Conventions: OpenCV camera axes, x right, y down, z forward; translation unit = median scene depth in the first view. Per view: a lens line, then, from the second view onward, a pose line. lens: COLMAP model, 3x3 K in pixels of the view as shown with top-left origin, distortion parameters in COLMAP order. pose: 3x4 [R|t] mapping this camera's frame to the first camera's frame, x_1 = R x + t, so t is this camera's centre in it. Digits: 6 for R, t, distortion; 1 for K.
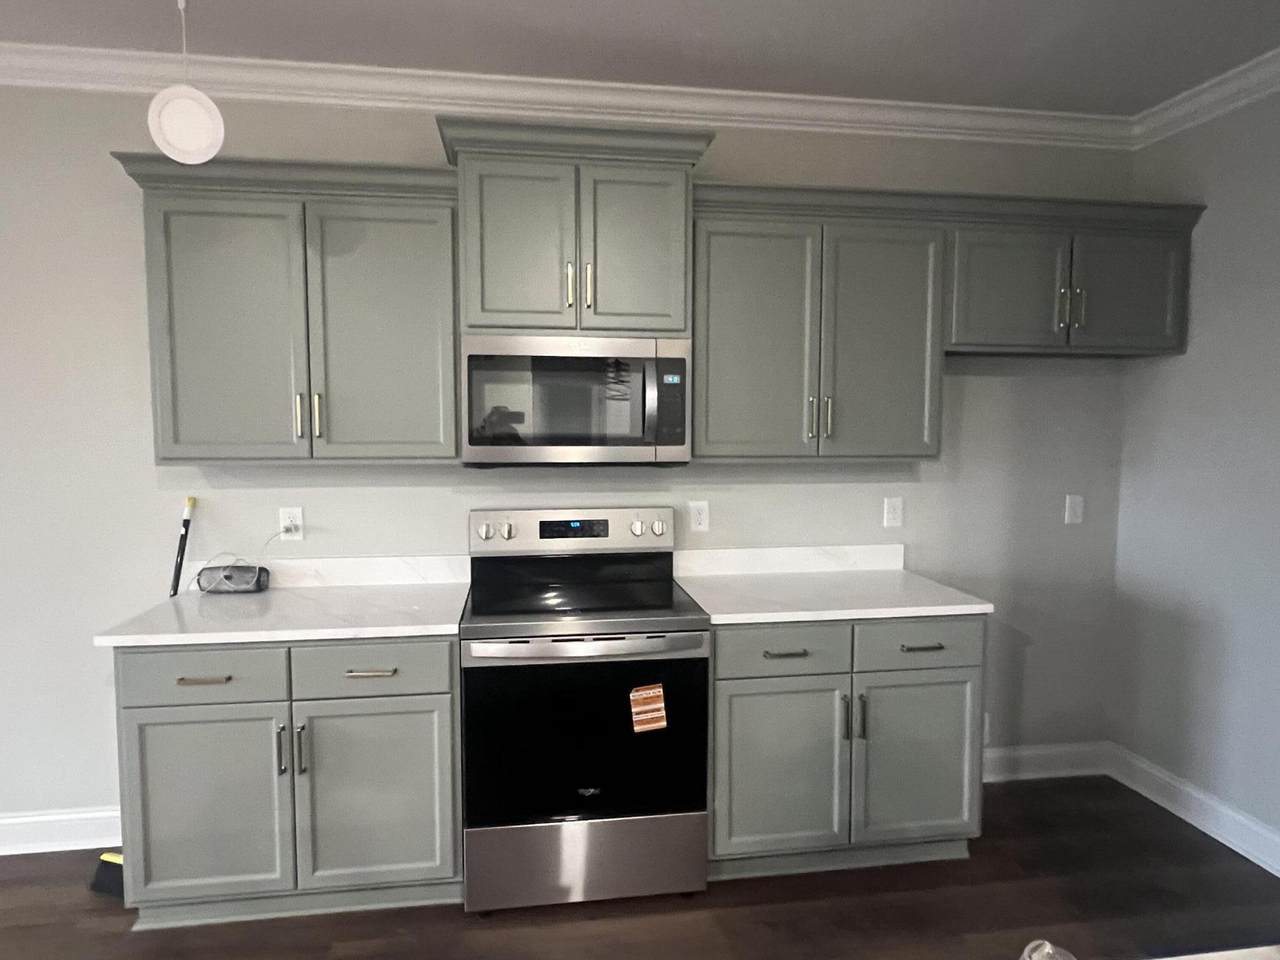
lens RADIAL K [[784.0, 0, 641.2], [0, 784.0, 478.5], [0, 0, 1]] dist [0.003210, 0.000169]
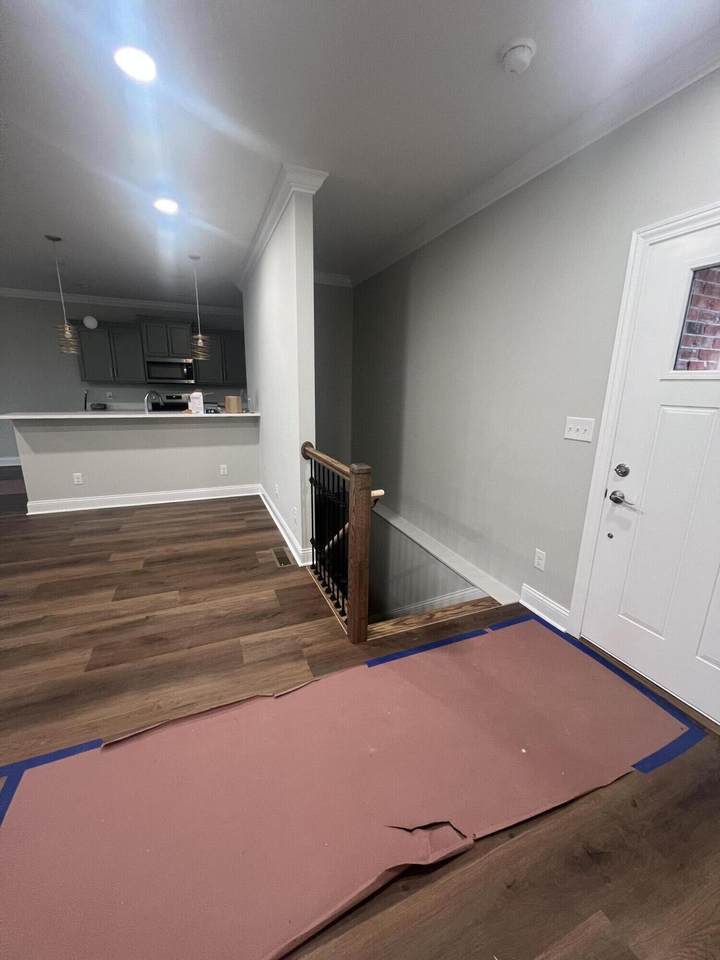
lens RADIAL K [[385.7, 0, 357.2], [0, 385.7, 477.8], [0, 0, 1]] dist [-0.001650, -0.000030]
pose [[0.971169, -0.039981, 0.235016, 0.496151], [0.001514, 0.986851, 0.161626, 0.191149], [-0.238388, -0.156610, 0.958459, -1.873403]]
